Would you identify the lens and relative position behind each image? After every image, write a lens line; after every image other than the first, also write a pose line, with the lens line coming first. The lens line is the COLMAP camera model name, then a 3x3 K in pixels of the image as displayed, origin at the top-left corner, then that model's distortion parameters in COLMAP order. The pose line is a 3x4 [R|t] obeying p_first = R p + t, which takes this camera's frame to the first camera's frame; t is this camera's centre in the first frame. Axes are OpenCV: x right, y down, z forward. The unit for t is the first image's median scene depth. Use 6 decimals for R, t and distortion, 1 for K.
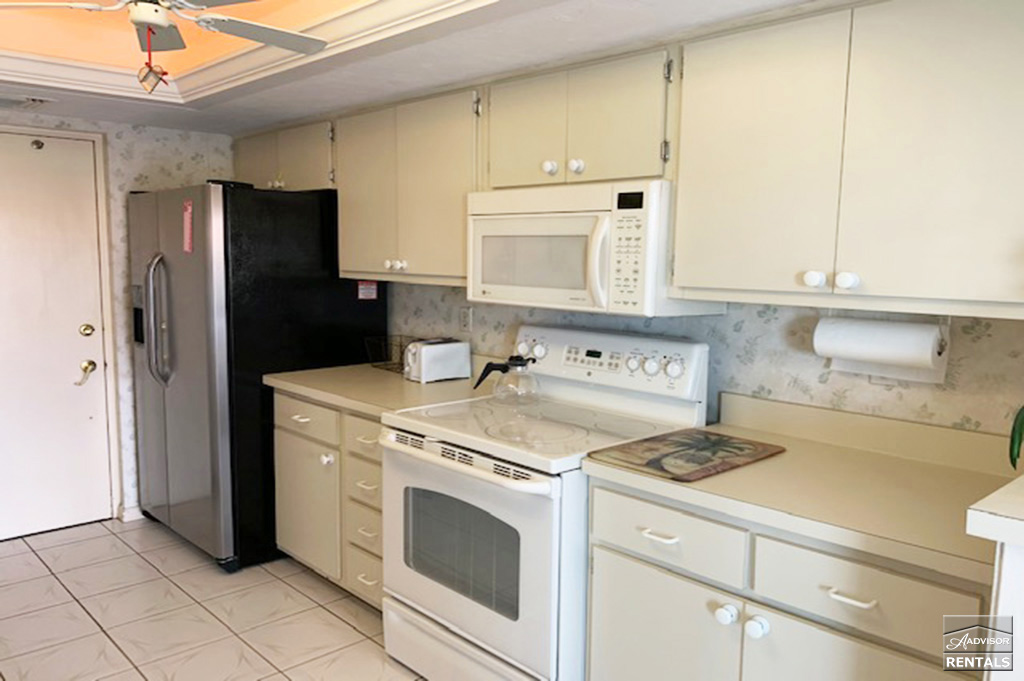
lens RADIAL K [[789.4, 0, 508.3], [0, 789.4, 346.2], [0, 0, 1]] dist [0.003119, -0.003658]
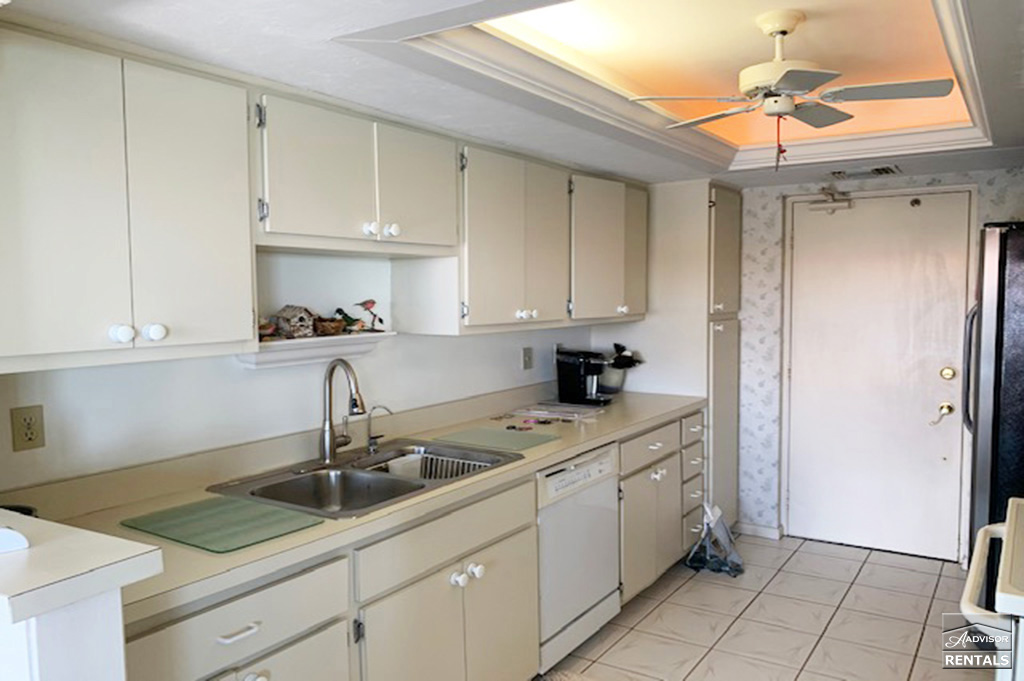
lens RADIAL K [[789.4, 0, 508.7], [0, 789.4, 338.0], [0, 0, 1]] dist [0.003119, -0.003658]
pose [[0.240882, 0.045978, -0.969465, 0.349340], [-0.101715, 0.994573, 0.021896, -0.032196], [0.965210, 0.093335, 0.244252, 0.195664]]
